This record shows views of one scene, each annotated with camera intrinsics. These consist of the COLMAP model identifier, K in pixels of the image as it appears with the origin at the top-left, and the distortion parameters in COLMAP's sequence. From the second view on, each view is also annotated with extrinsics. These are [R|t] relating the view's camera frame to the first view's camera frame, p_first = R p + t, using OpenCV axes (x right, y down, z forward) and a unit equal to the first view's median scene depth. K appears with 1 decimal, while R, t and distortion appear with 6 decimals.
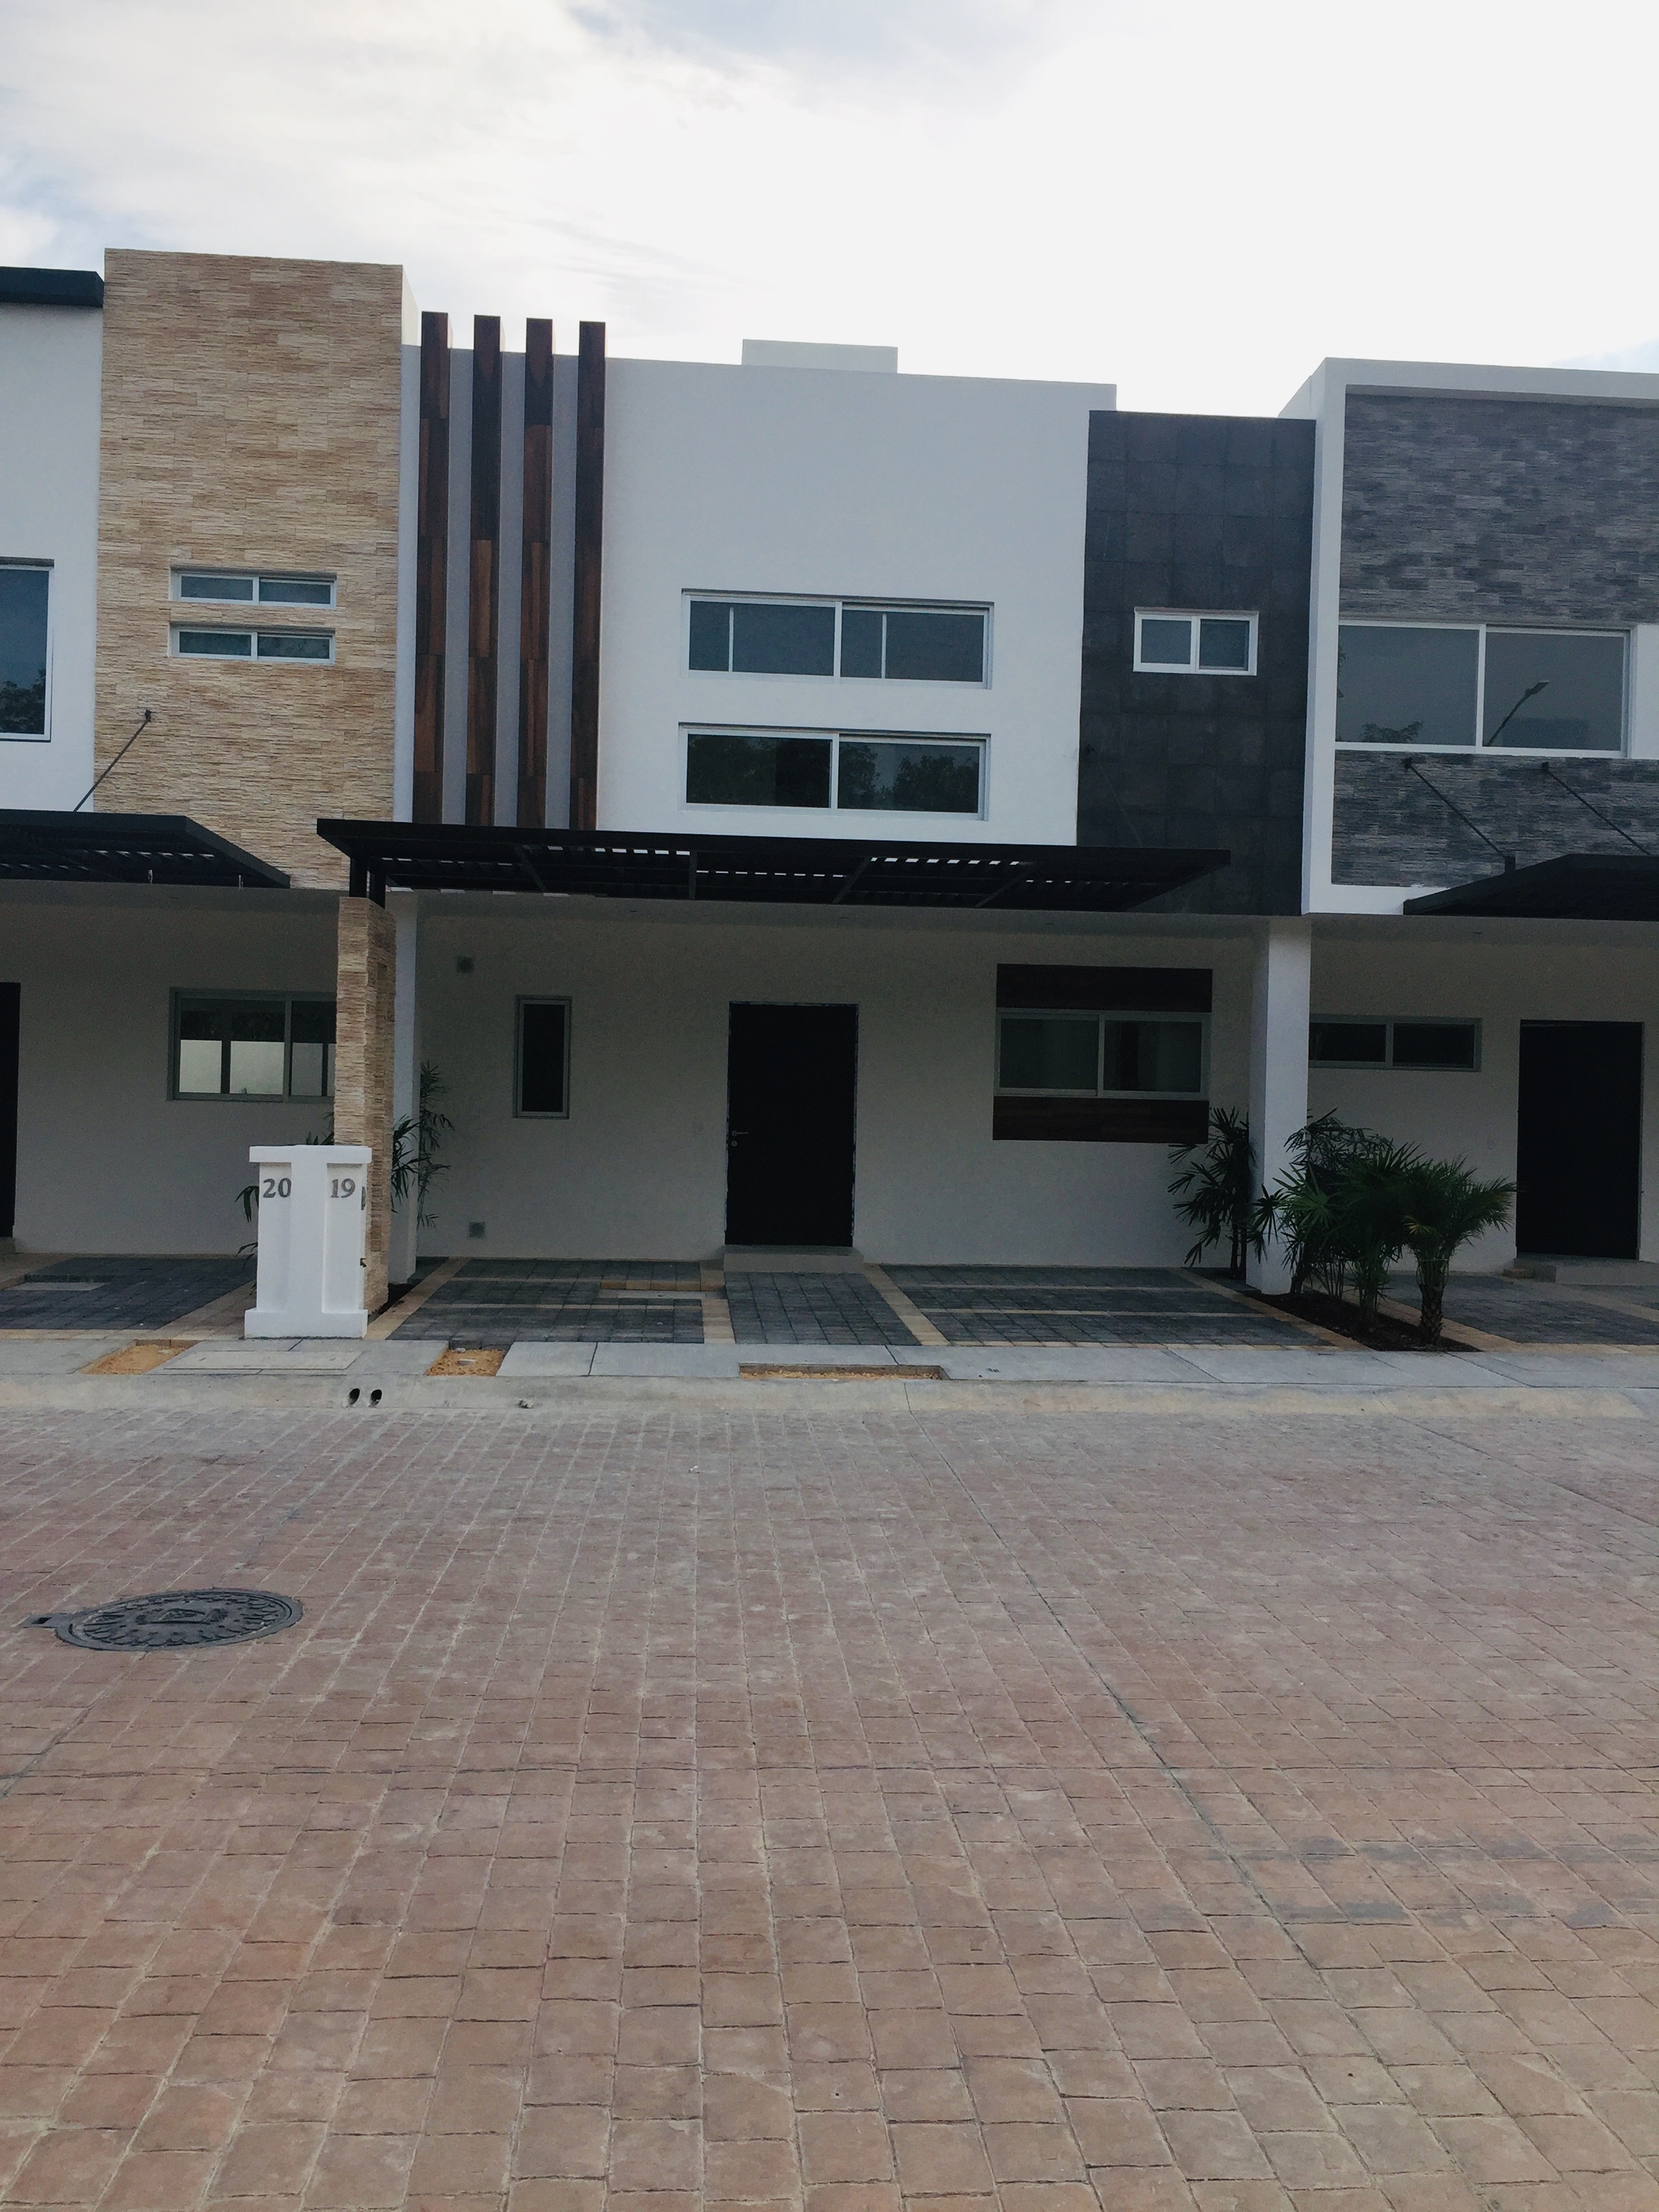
lens RADIAL K [[1805.7, 0, 829.5], [0, 1805.7, 1106.0], [0, 0, 1]] dist [0.086624, -0.127217]
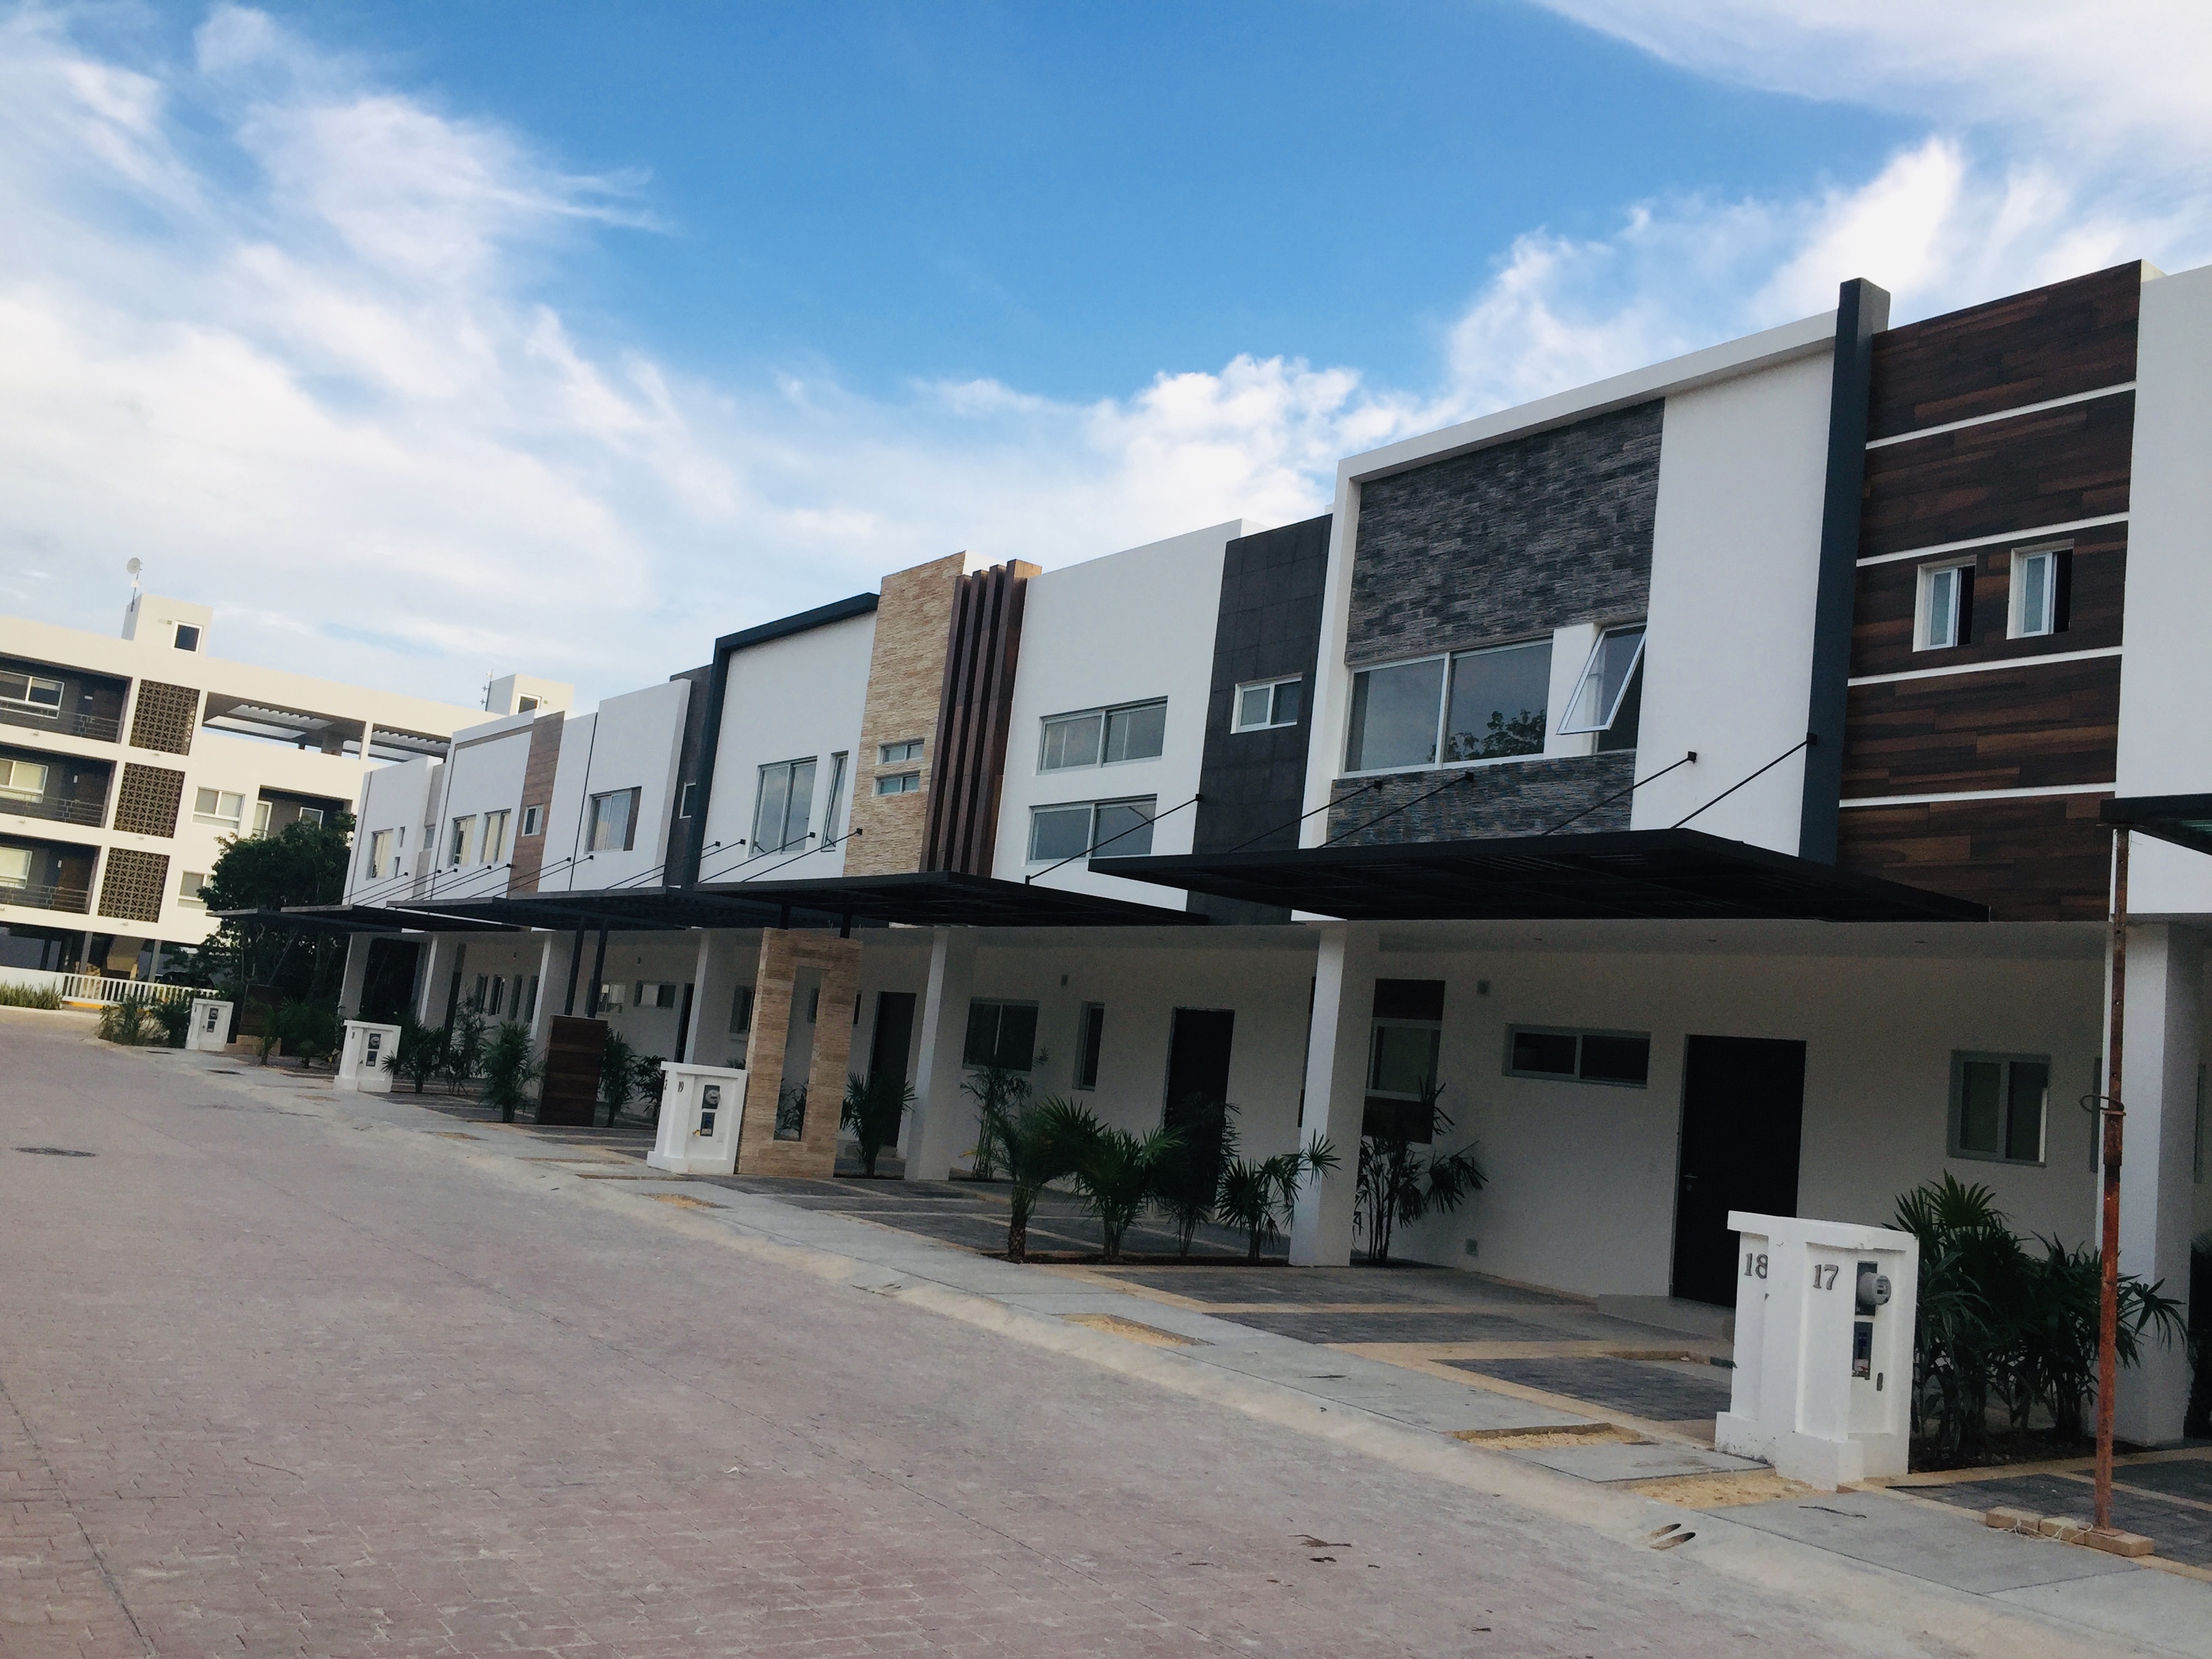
lens RADIAL K [[1883.1, 0, 1108.8], [0, 1883.1, 817.6], [0, 0, 1]] dist [0.009371, -0.004064]
pose [[0.521026, -0.082698, -0.849525, 1.199370], [-0.092446, 0.983973, -0.152485, 0.021139], [0.848520, 0.157984, 0.505030, 0.284015]]
